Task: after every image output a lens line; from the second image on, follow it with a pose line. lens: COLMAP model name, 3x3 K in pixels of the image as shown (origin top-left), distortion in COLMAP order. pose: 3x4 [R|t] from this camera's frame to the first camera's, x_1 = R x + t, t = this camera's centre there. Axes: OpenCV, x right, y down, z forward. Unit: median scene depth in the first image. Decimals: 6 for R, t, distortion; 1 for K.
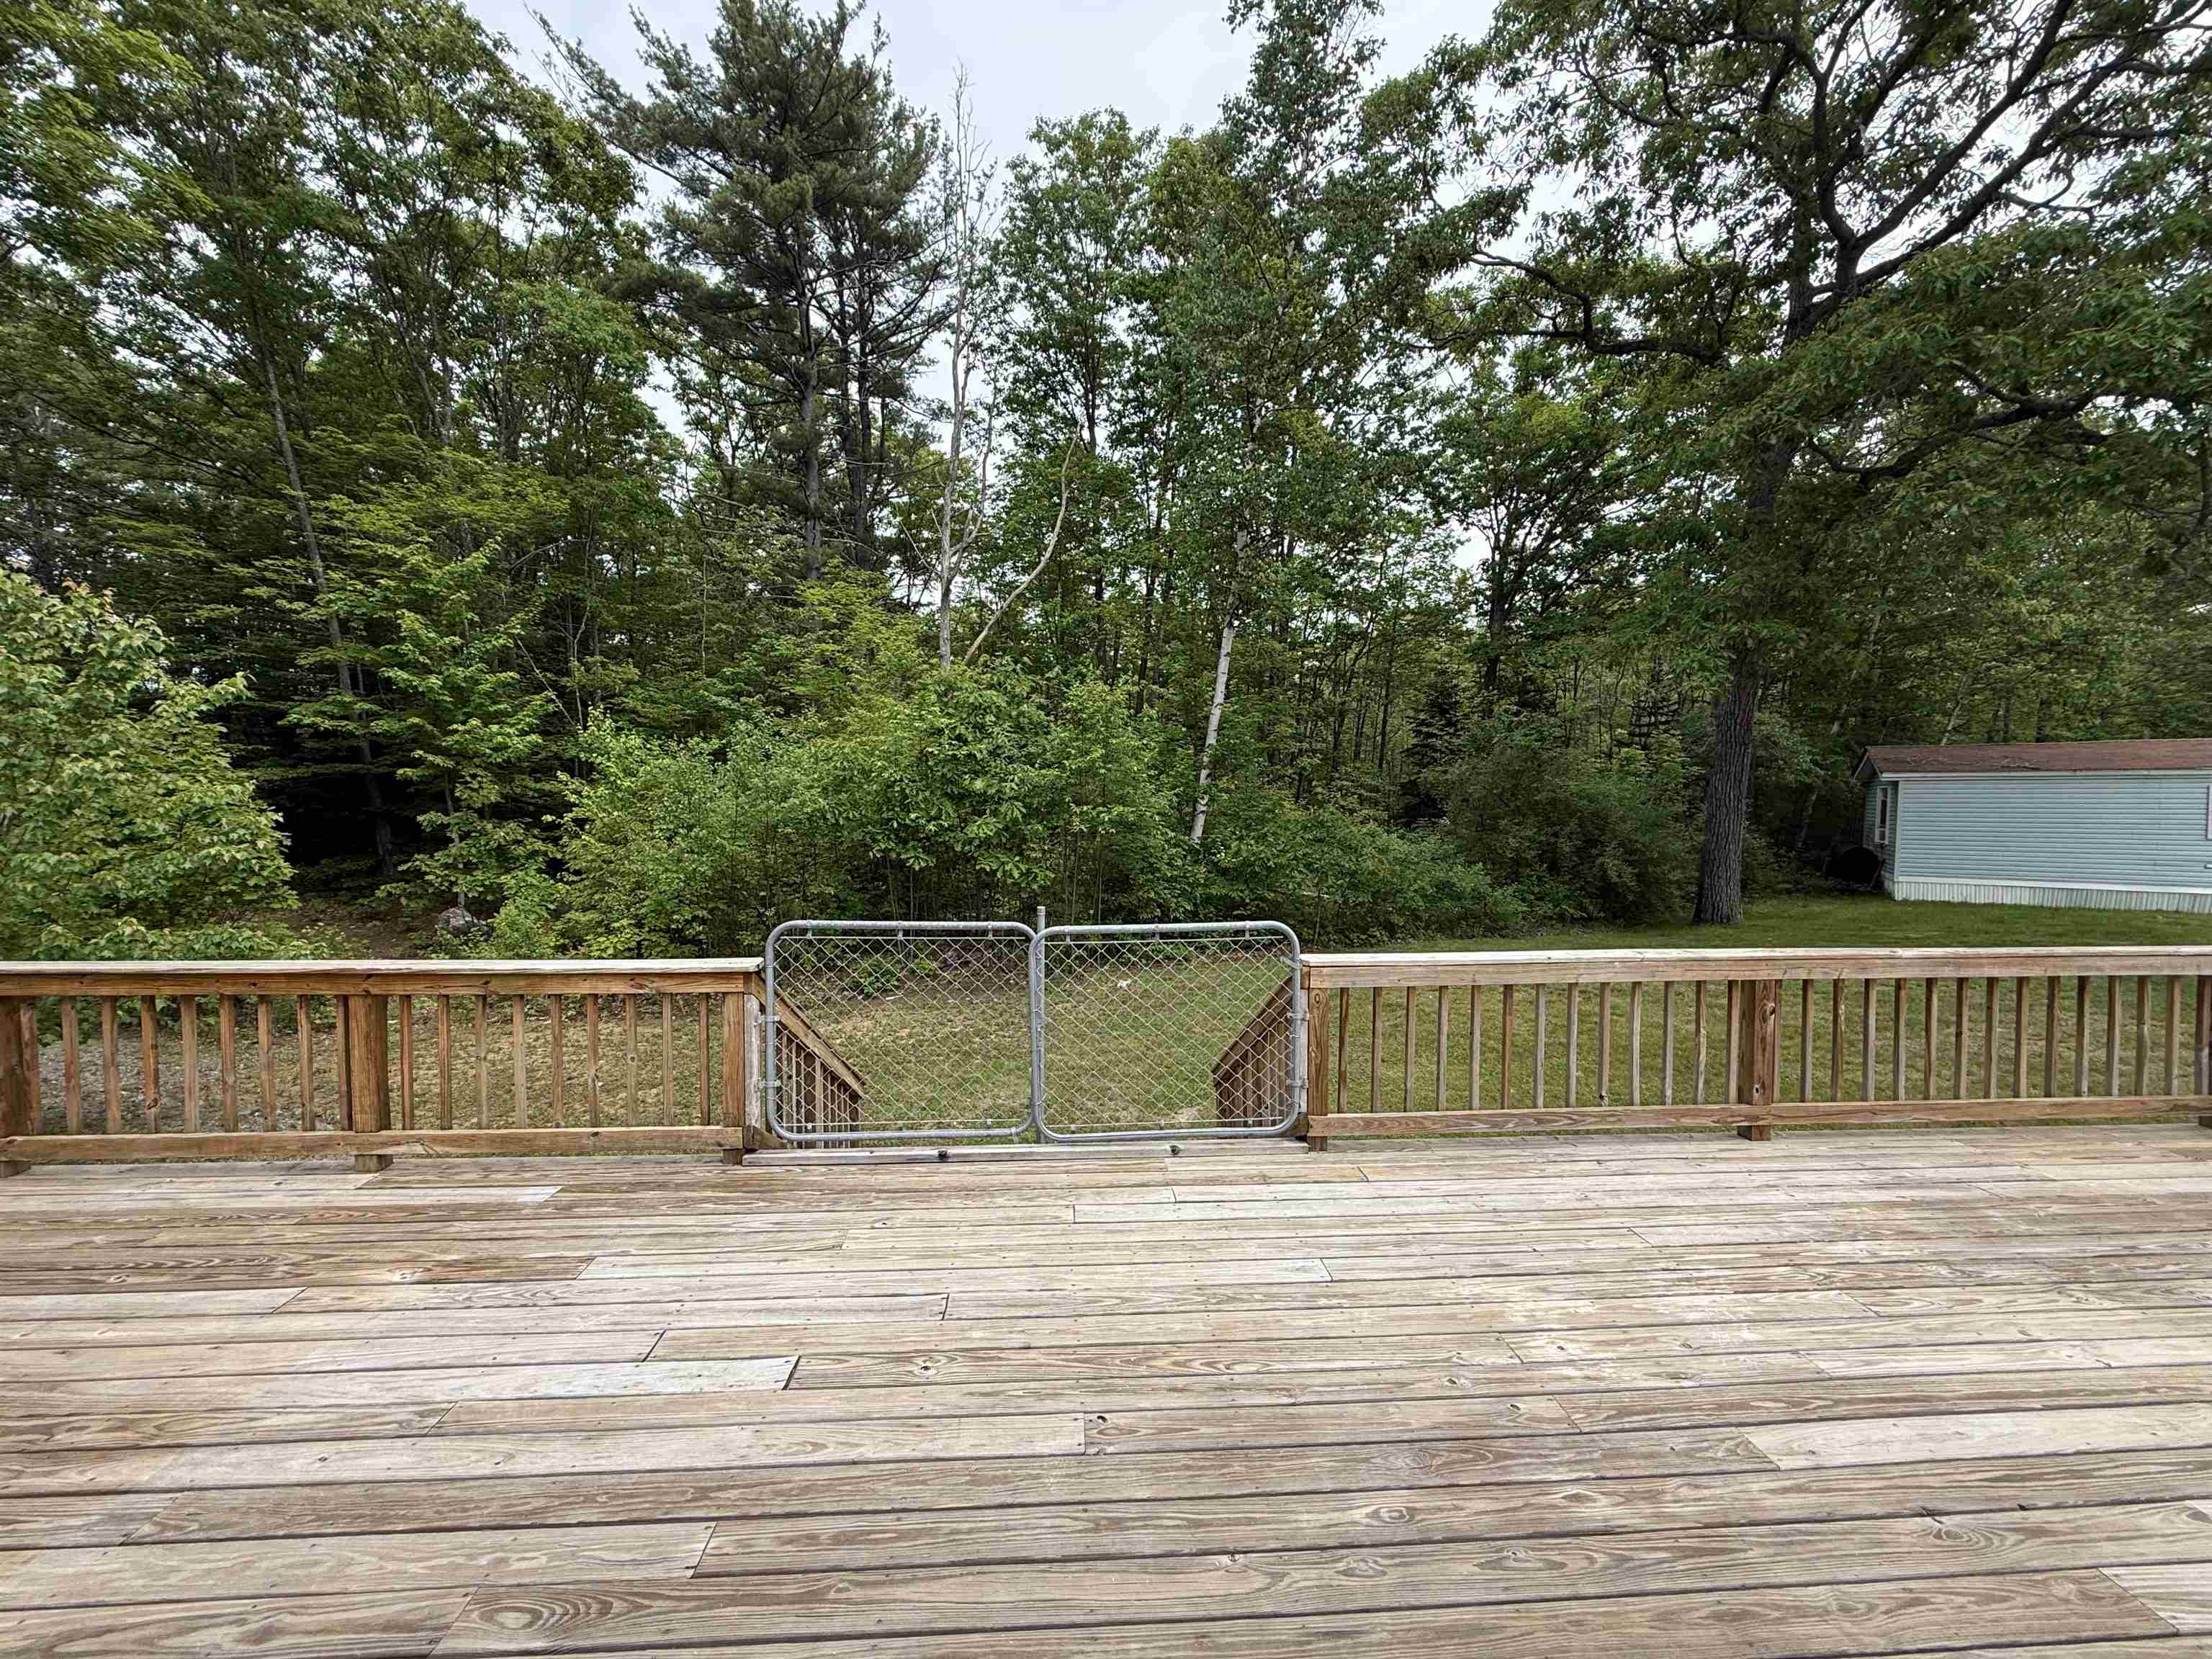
lens RADIAL K [[877.7, 0, 1096.0], [0, 877.7, 830.7], [0, 0, 1]] dist [0.000033, -0.000110]
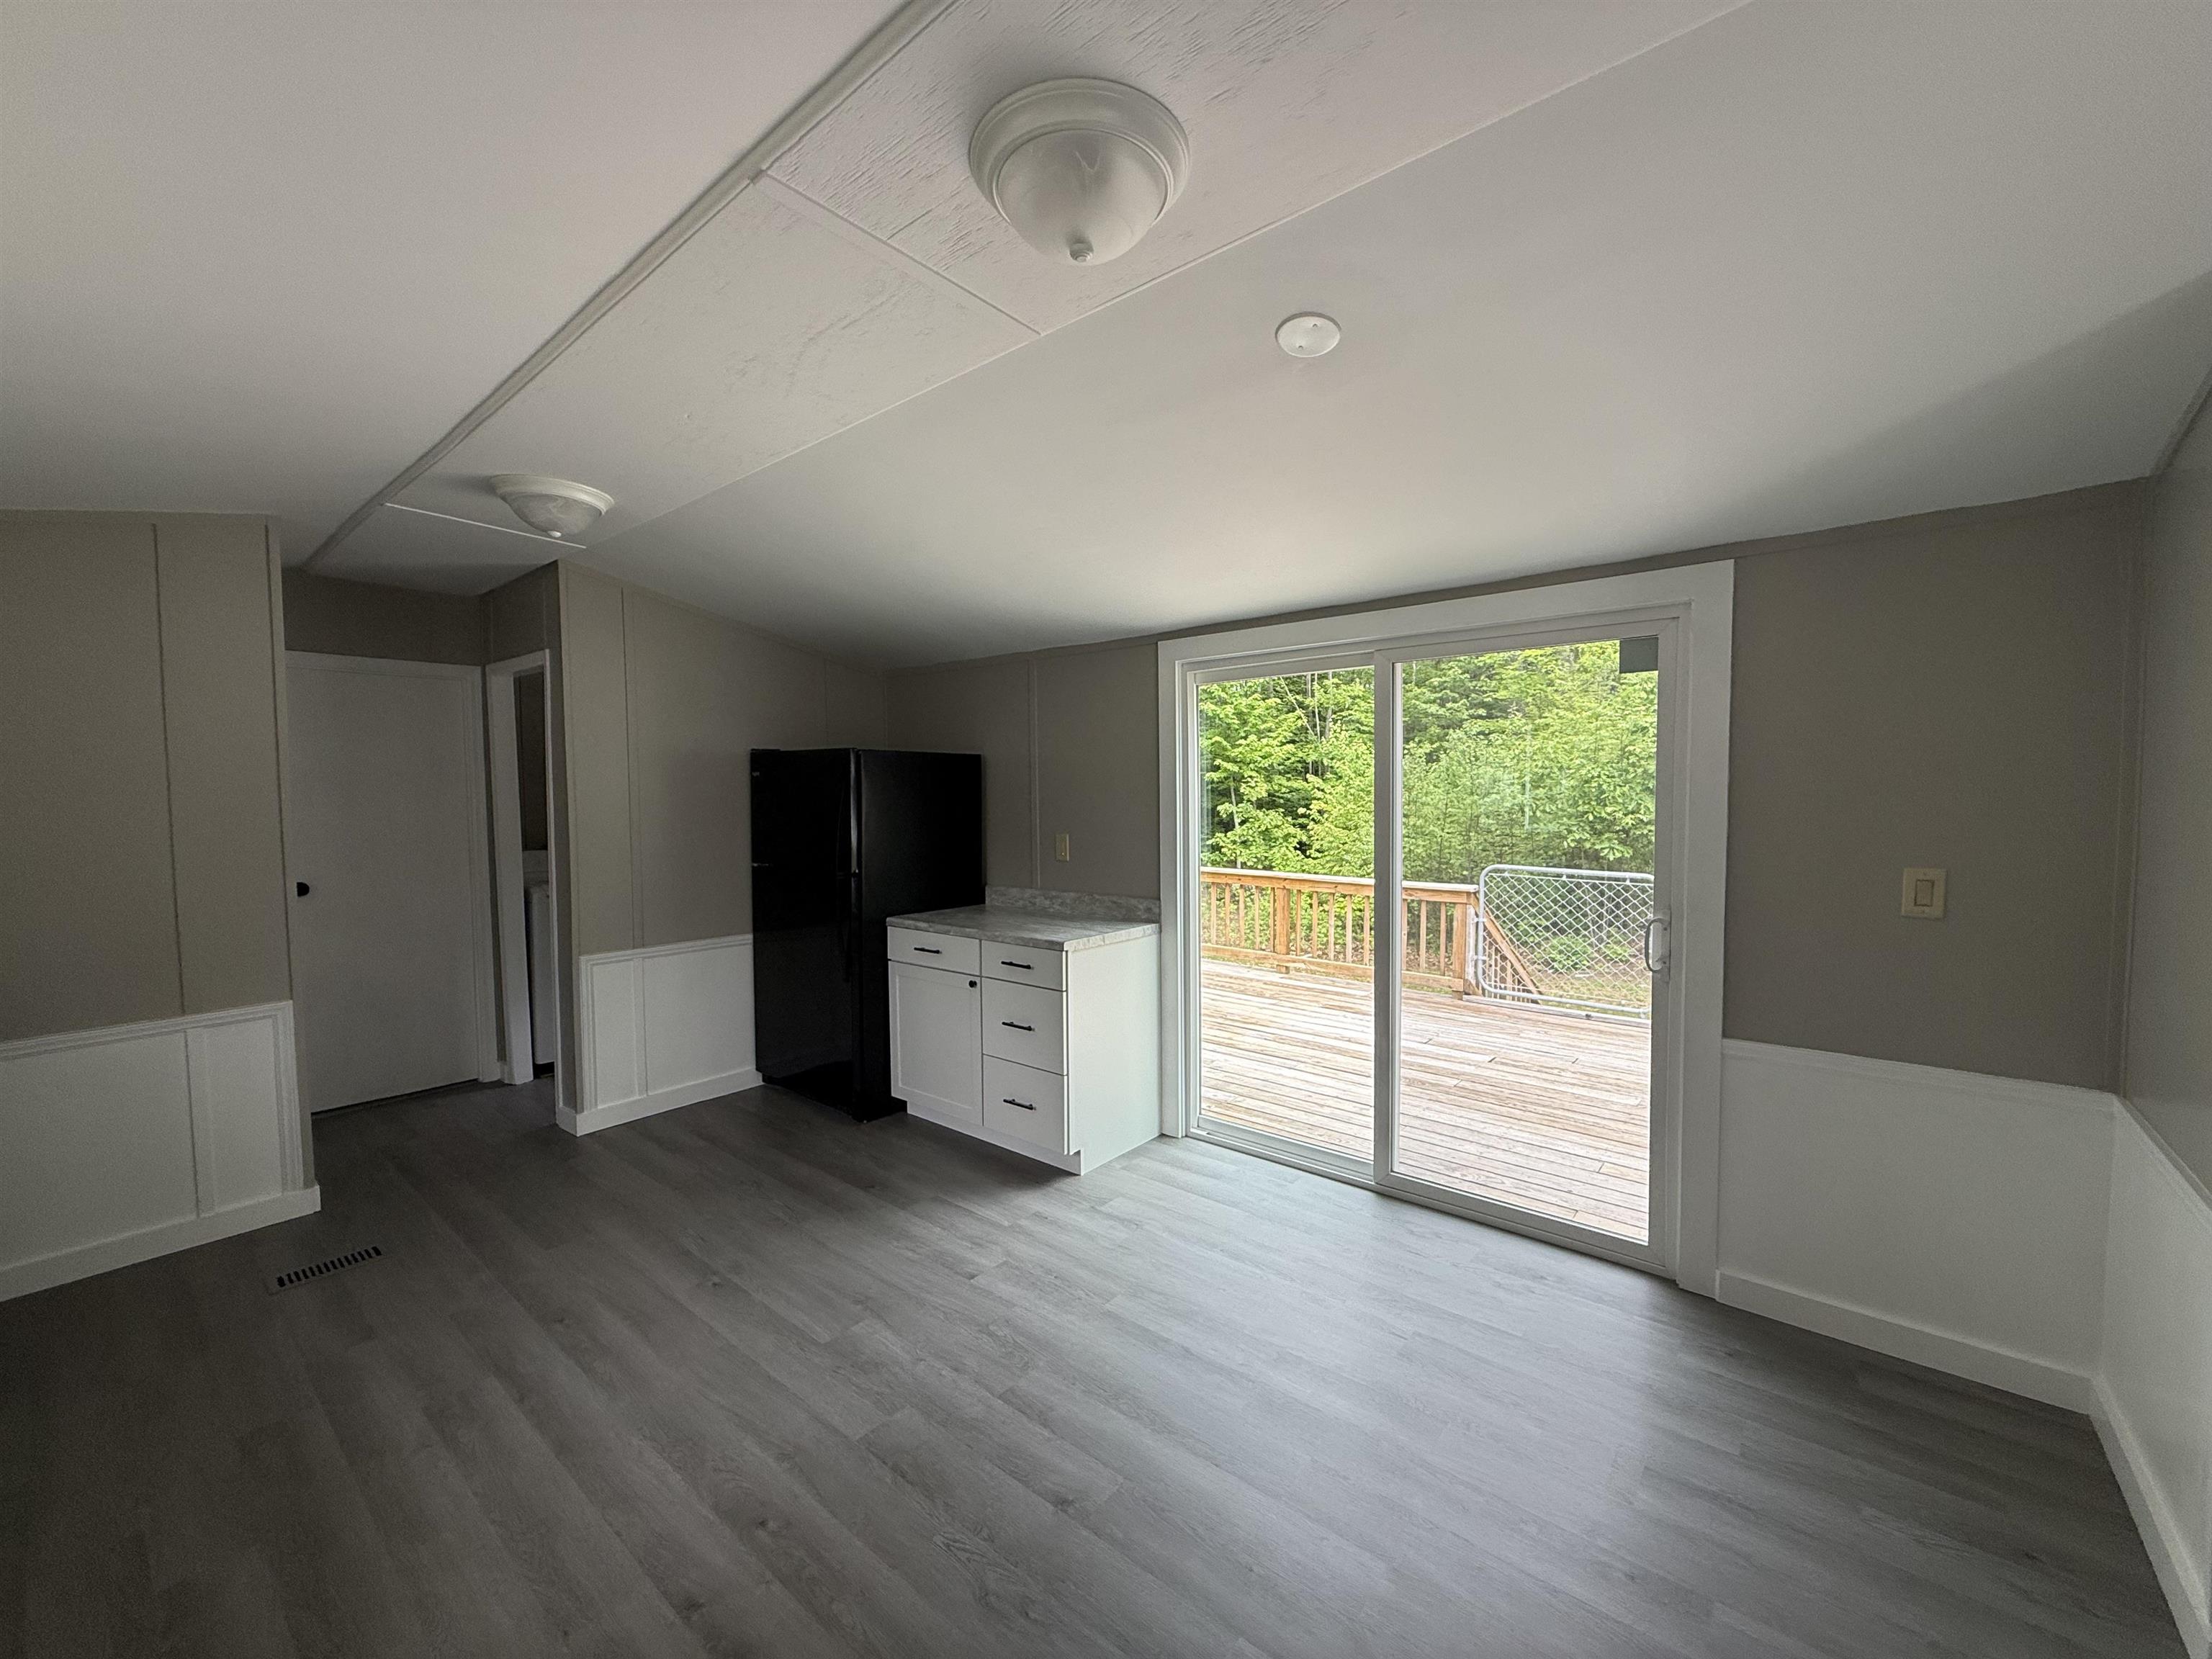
lens RADIAL K [[877.7, 0, 1099.9], [0, 877.7, 829.2], [0, 0, 1]] dist [0.000033, -0.000110]
pose [[0.730659, 0.025901, -0.682251, 0.071268], [-0.023323, 0.999644, 0.012972, 0.007821], [0.682344, 0.006434, 0.731003, -0.216860]]
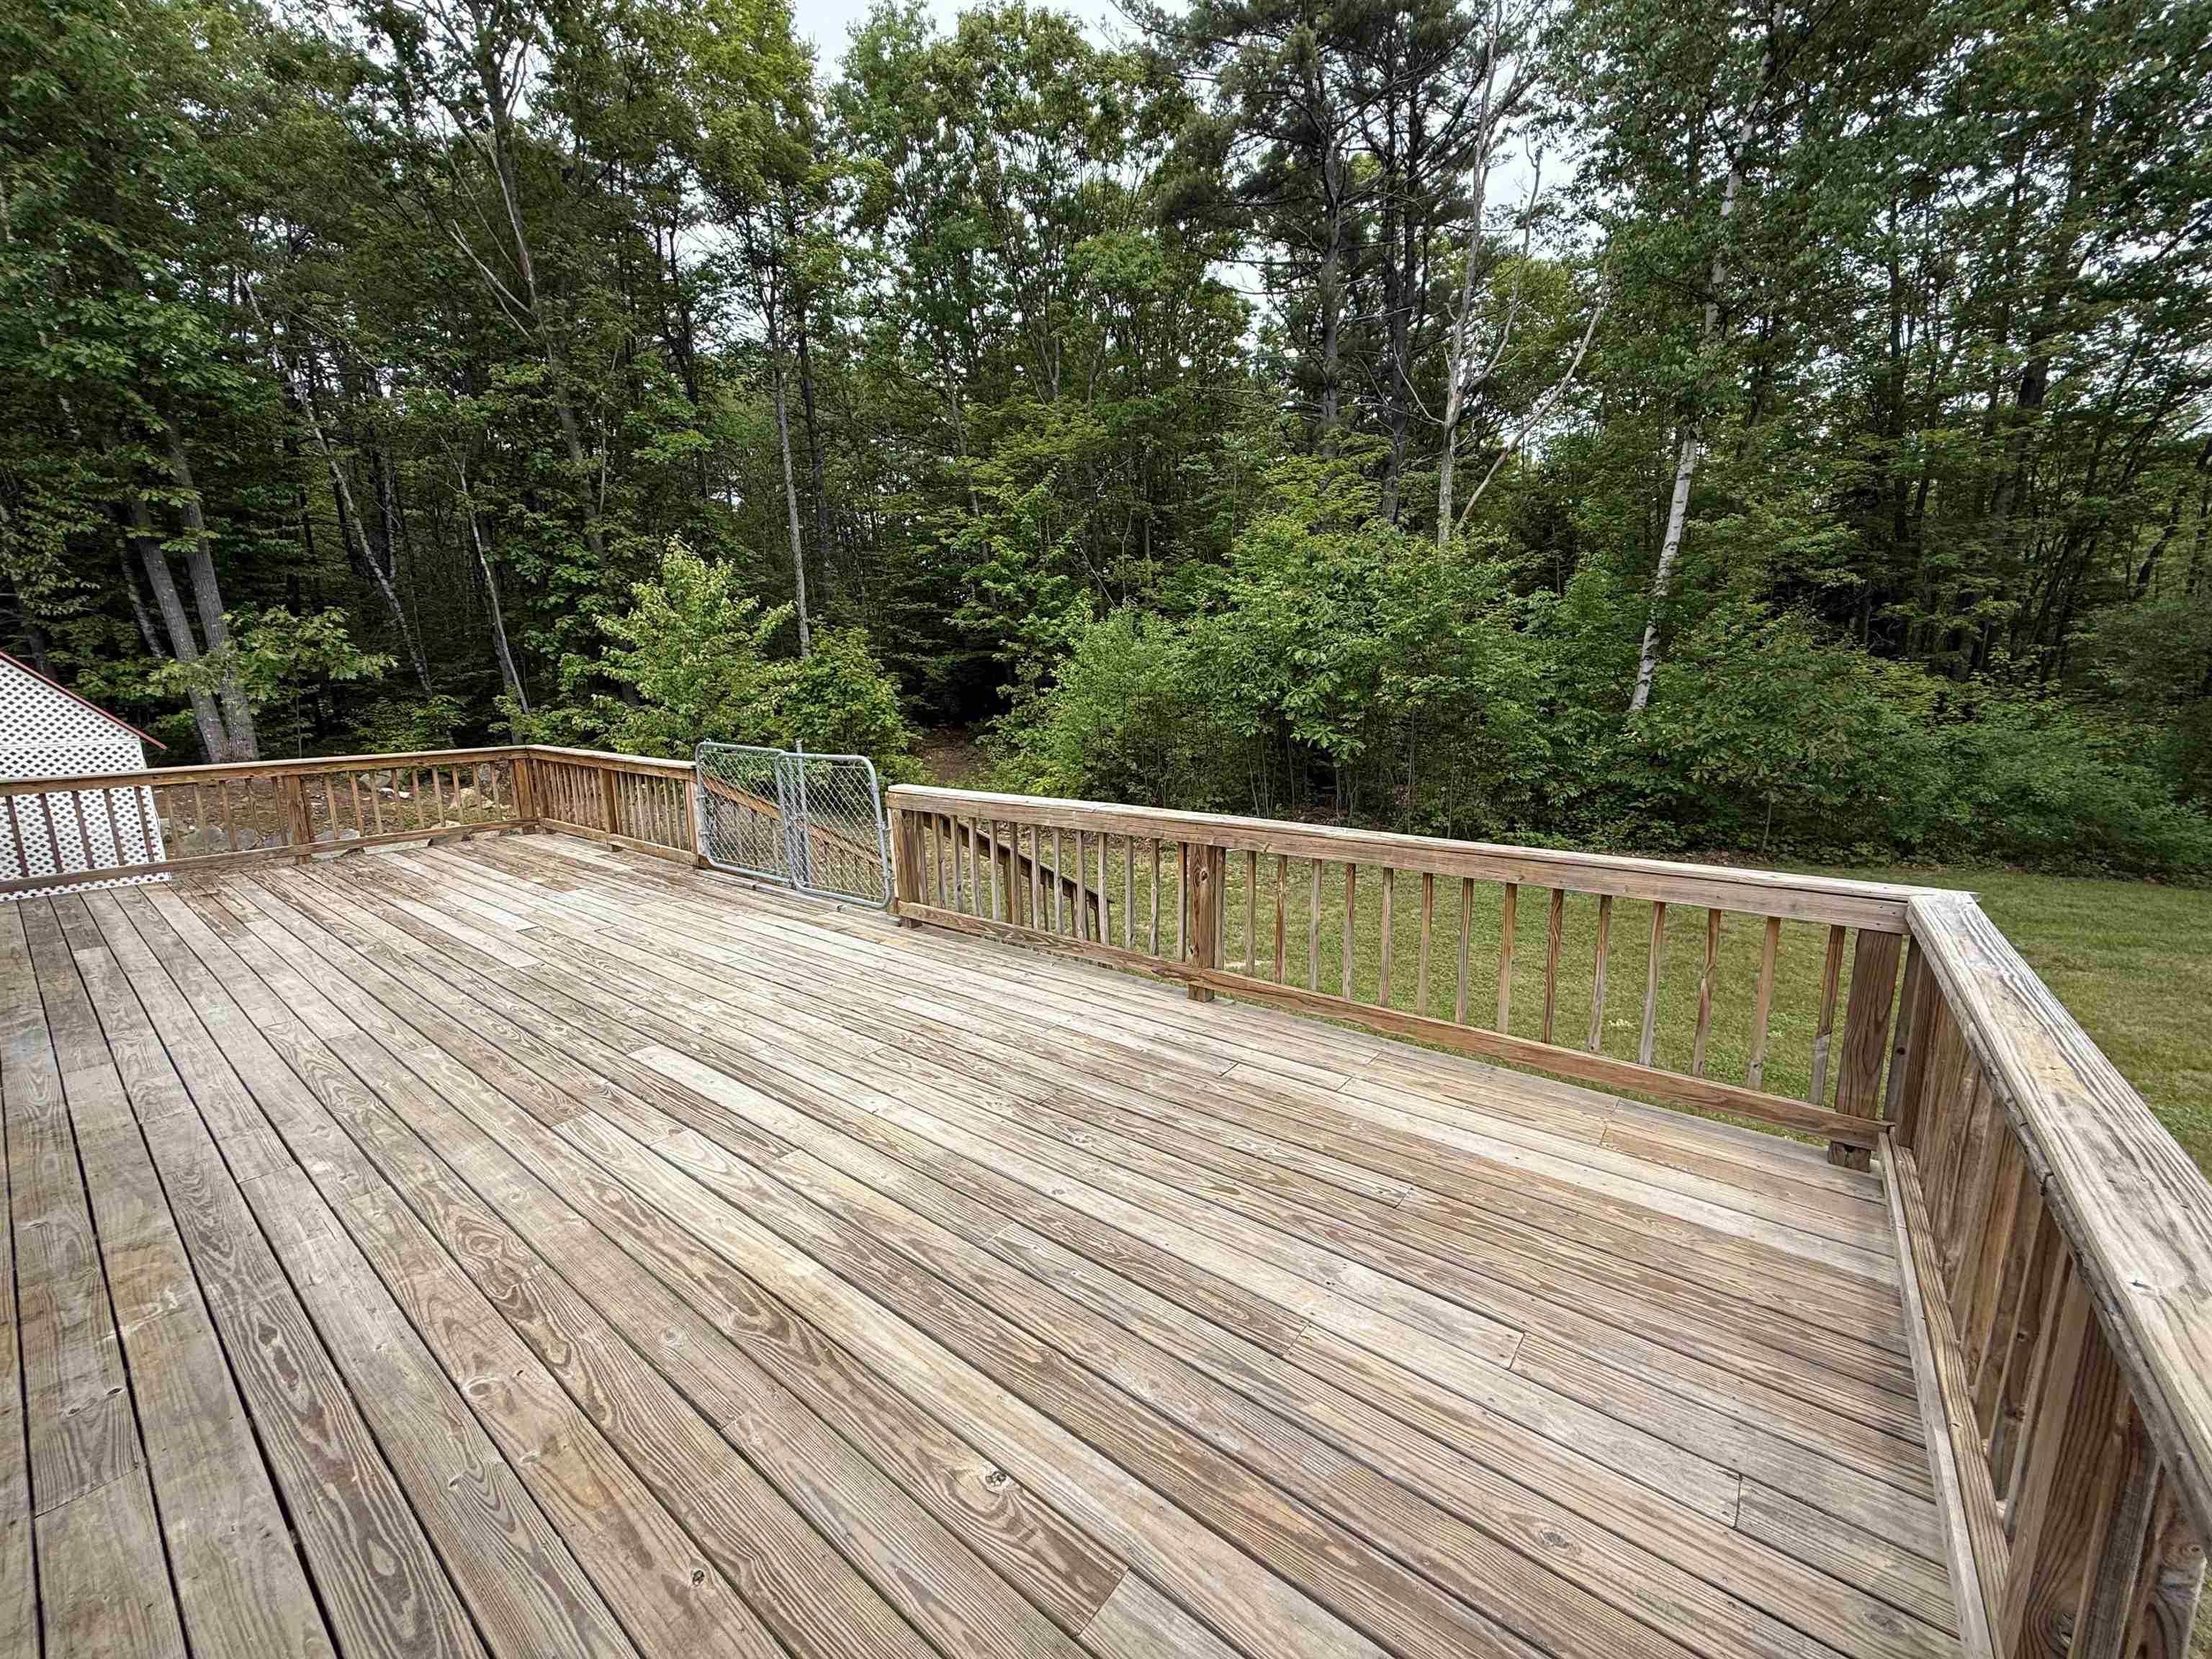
lens RADIAL K [[877.7, 0, 1097.9], [0, 877.7, 832.6], [0, 0, 1]] dist [0.000033, -0.000110]
pose [[0.748718, 0.107388, -0.654133, 0.383080], [-0.012461, 0.988896, 0.148083, 0.003646], [0.662772, -0.102721, 0.741742, 0.056140]]
